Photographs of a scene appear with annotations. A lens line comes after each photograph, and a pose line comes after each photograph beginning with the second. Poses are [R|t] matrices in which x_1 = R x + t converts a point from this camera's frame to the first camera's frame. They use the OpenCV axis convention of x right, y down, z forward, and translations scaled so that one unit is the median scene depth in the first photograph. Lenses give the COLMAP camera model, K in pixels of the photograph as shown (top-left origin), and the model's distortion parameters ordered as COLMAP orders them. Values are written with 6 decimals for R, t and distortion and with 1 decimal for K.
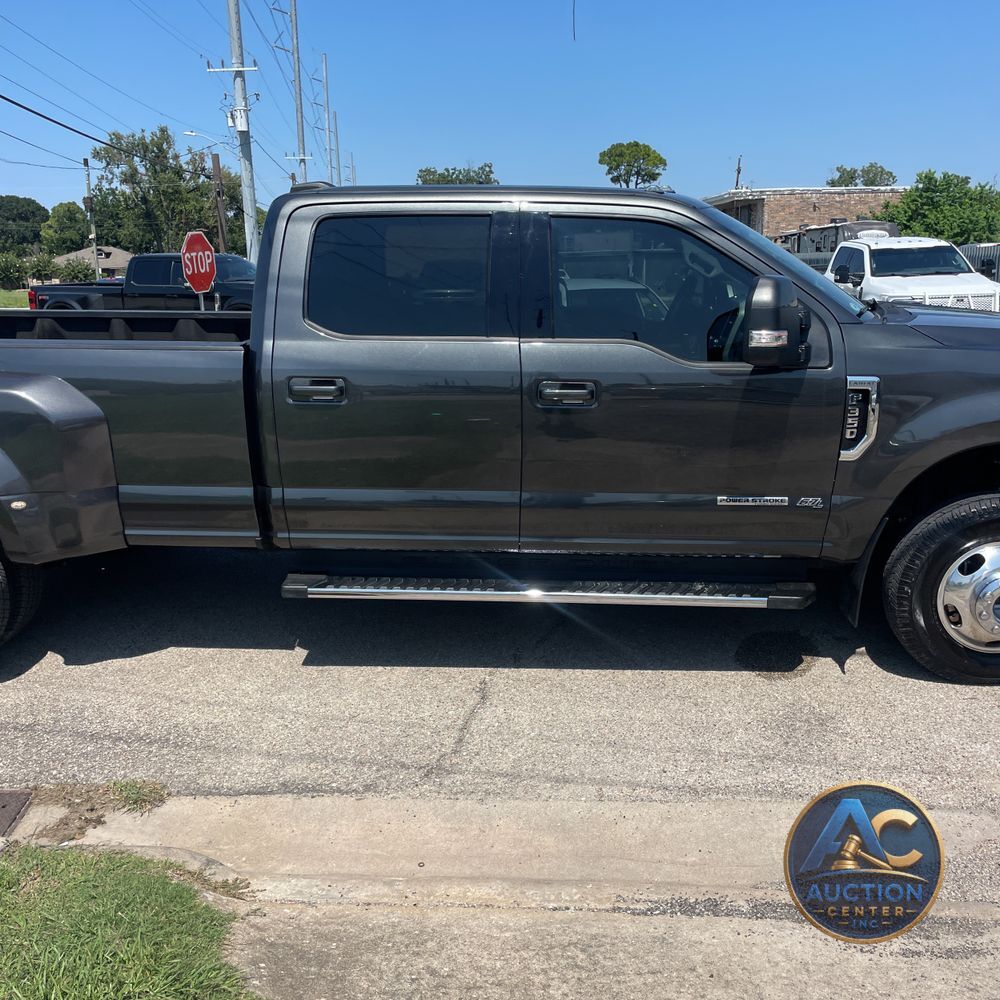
lens RADIAL K [[995.1, 0, 495.1], [0, 995.1, 494.4], [0, 0, 1]] dist [0.084395, -0.110076]
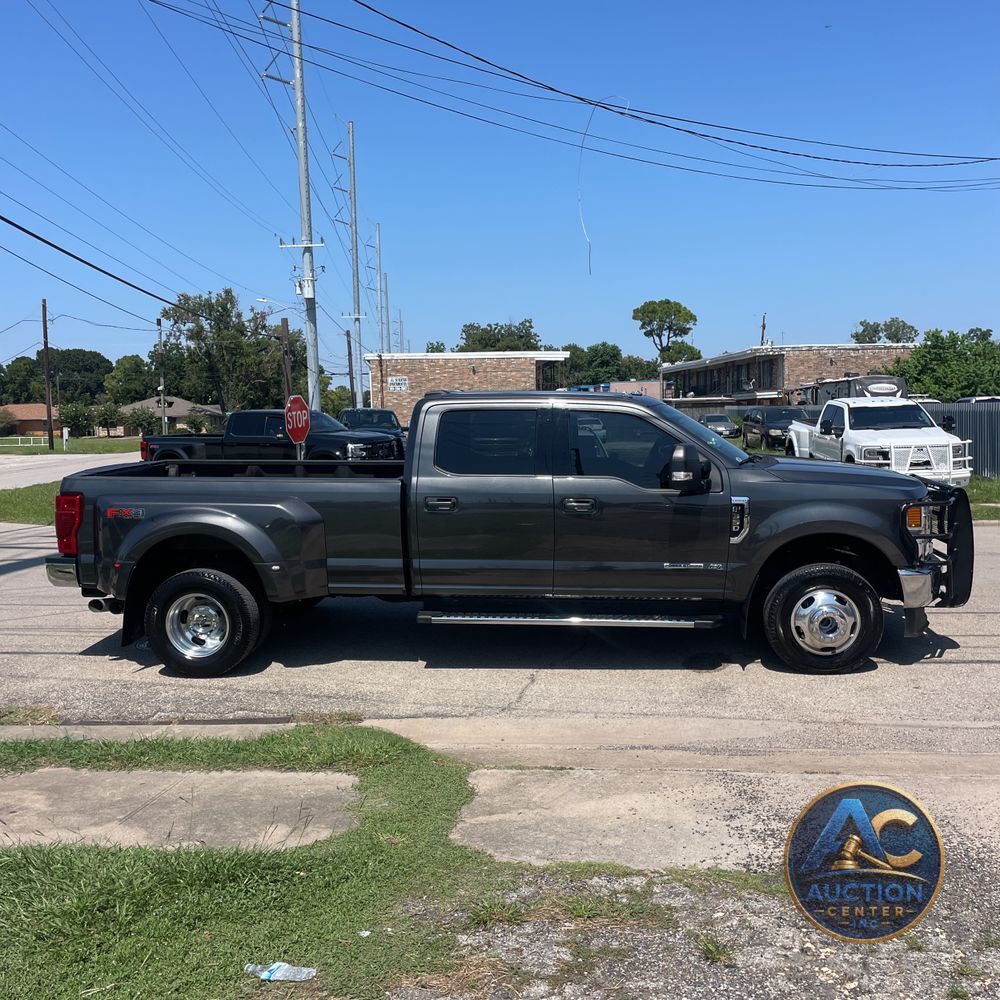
lens RADIAL K [[995.1, 0, 495.1], [0, 995.1, 494.4], [0, 0, 1]] dist [0.084395, -0.110076]
pose [[0.999222, 0.001339, -0.039423, -0.000798], [-0.006891, 0.989979, -0.141046, 0.011617], [0.038839, 0.141208, 0.989218, -0.069216]]
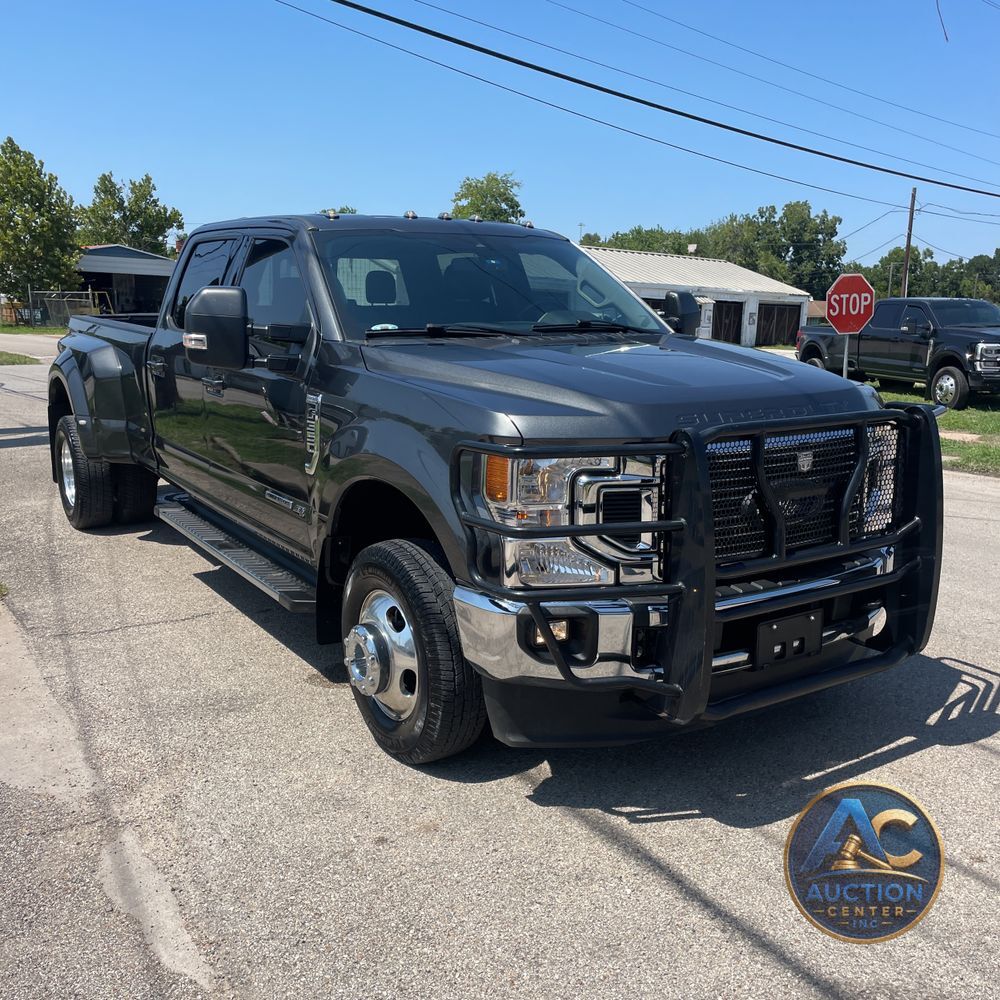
lens RADIAL K [[995.1, 0, 495.1], [0, 995.1, 494.4], [0, 0, 1]] dist [0.084395, -0.110076]
pose [[0.606201, 0.174546, -0.775922, 0.106620], [-0.210728, 0.976001, 0.054919, -0.009172], [0.766886, 0.130217, 0.628434, 0.043066]]
